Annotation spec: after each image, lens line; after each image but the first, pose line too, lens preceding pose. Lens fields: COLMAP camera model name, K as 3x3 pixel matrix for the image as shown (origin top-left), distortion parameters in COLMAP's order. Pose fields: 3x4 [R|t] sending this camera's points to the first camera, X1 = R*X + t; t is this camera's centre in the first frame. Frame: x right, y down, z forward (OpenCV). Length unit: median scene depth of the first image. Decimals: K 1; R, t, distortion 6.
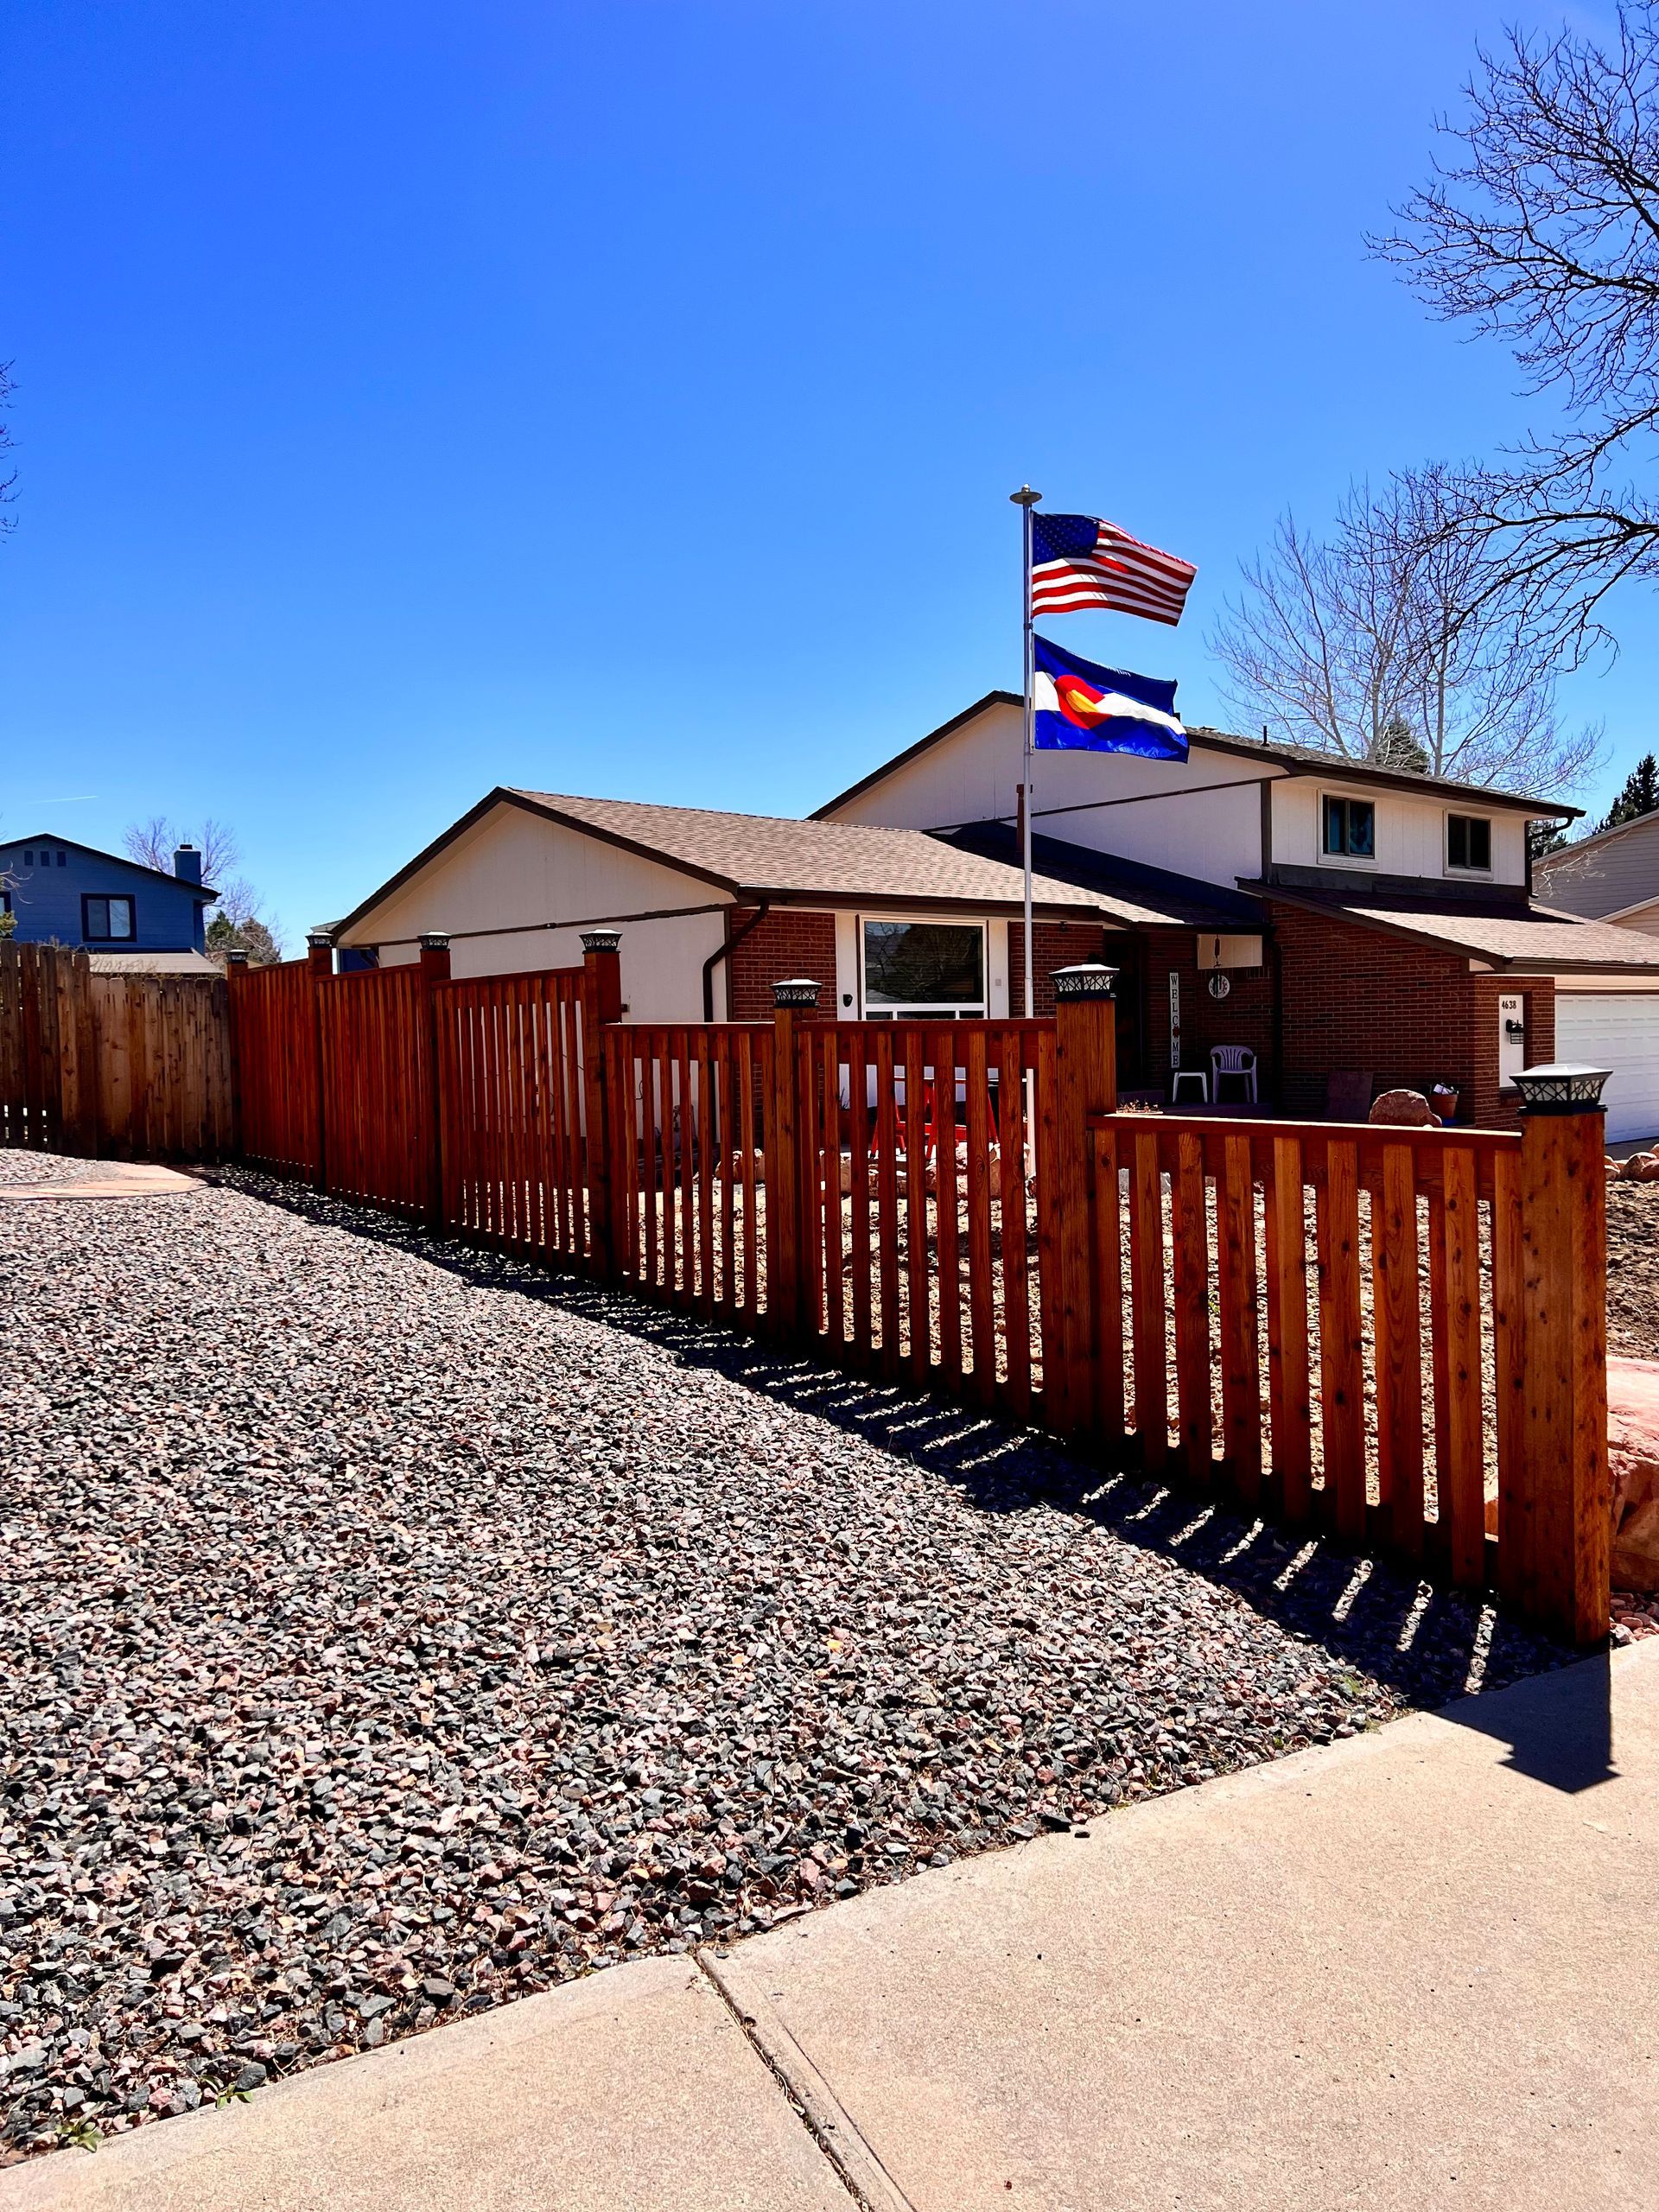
lens RADIAL K [[1677.6, 0, 827.9], [0, 1677.6, 1100.7], [0, 0, 1]] dist [0.061209, -0.071614]
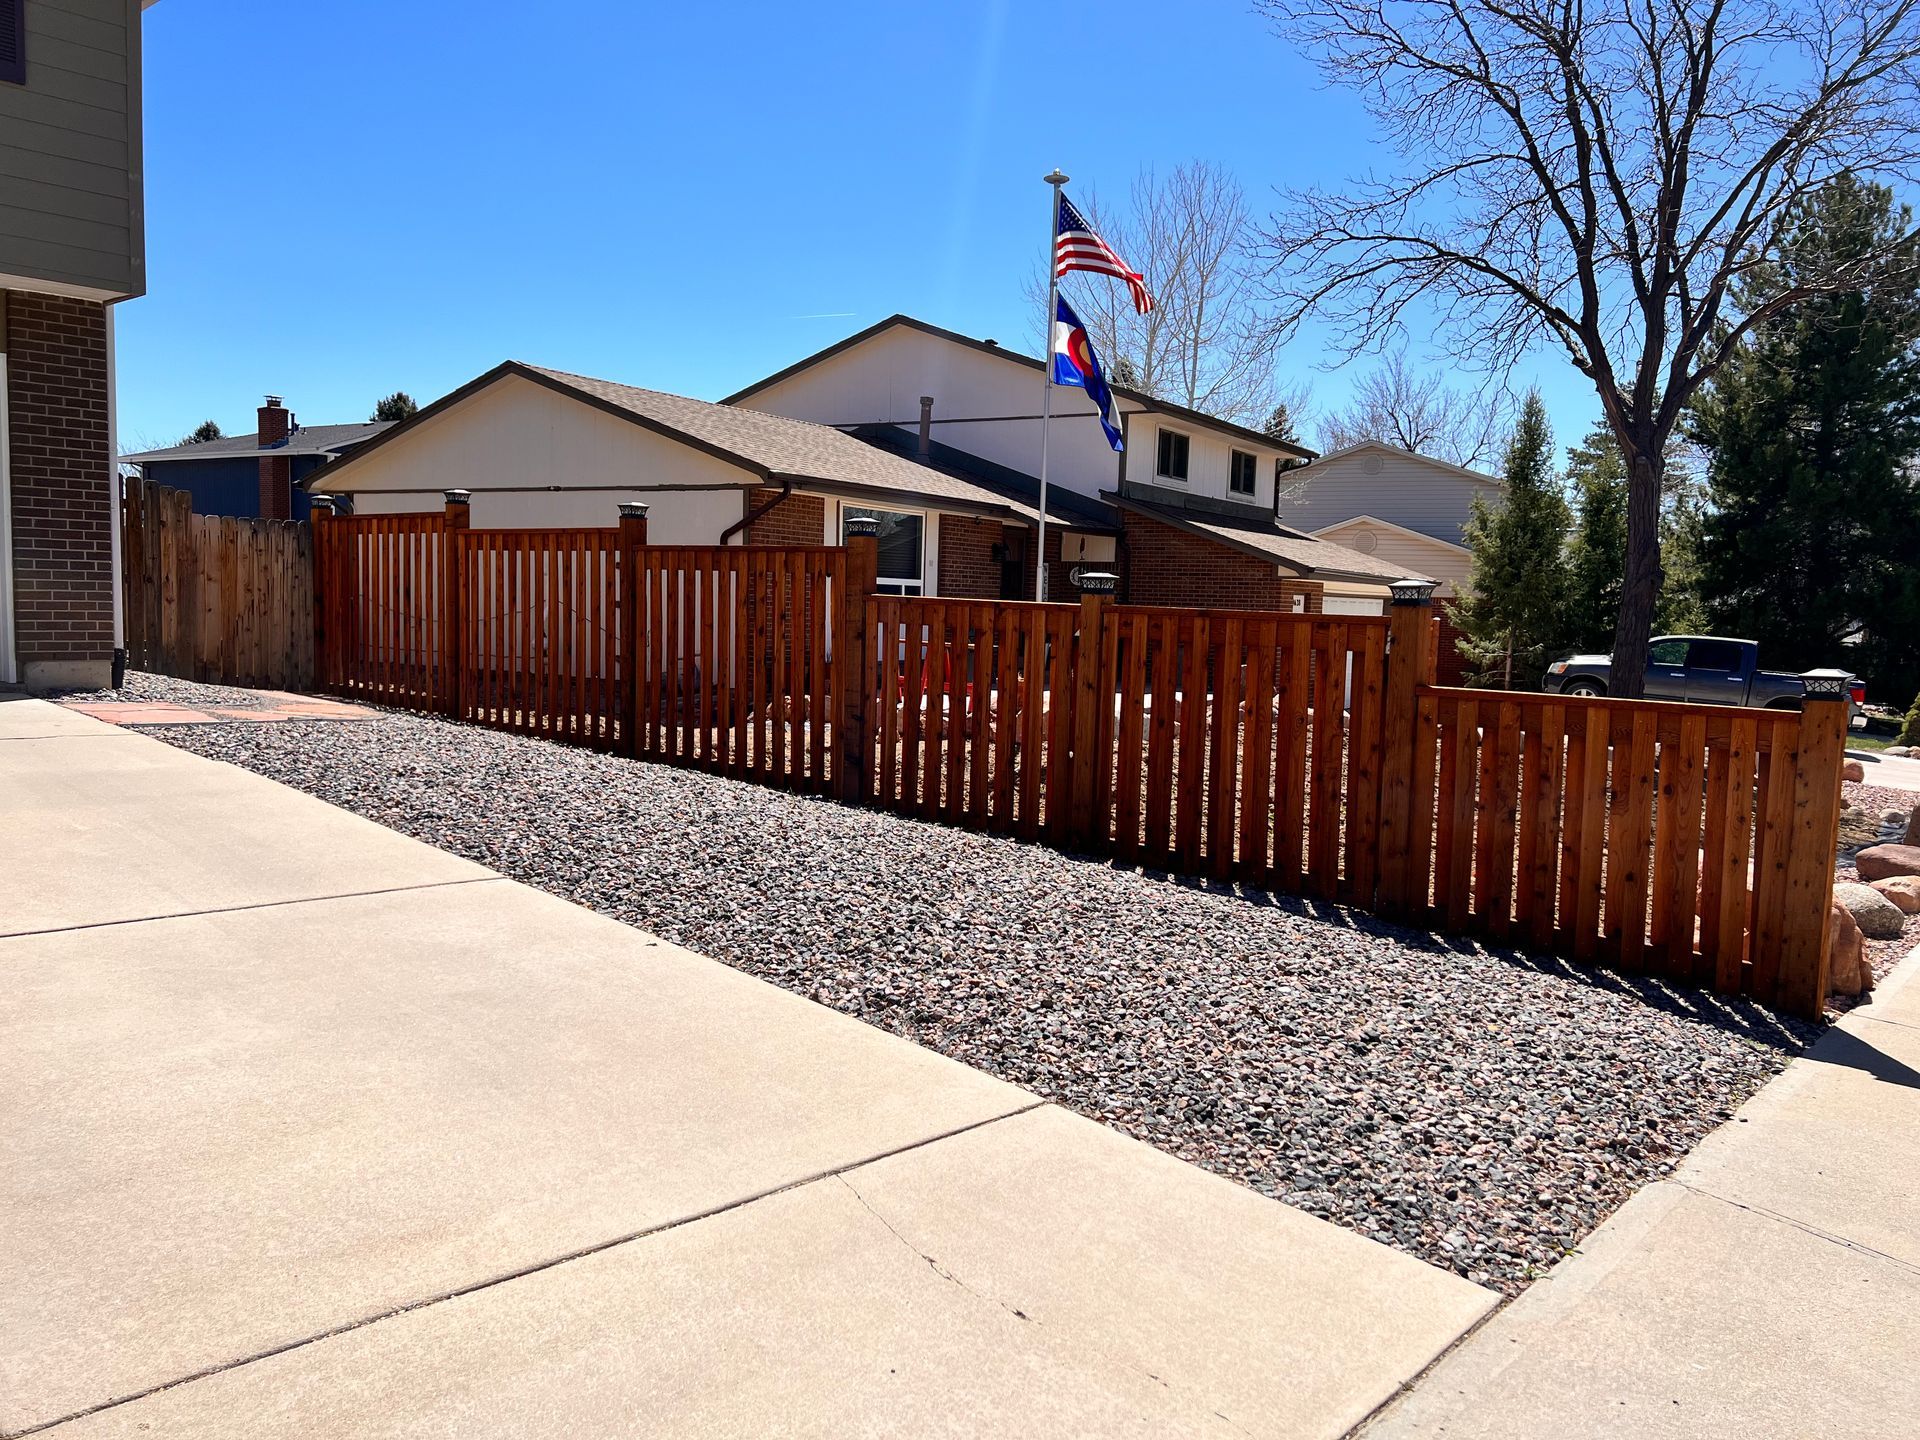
lens RADIAL K [[1456.2, 0, 966.1], [0, 1456.2, 732.9], [0, 0, 1]] dist [0.061209, -0.071614]
pose [[0.959350, 0.025631, 0.281053, -0.172789], [-0.040629, 0.998037, 0.047668, 0.001221], [-0.279279, -0.057149, 0.958508, -0.029553]]
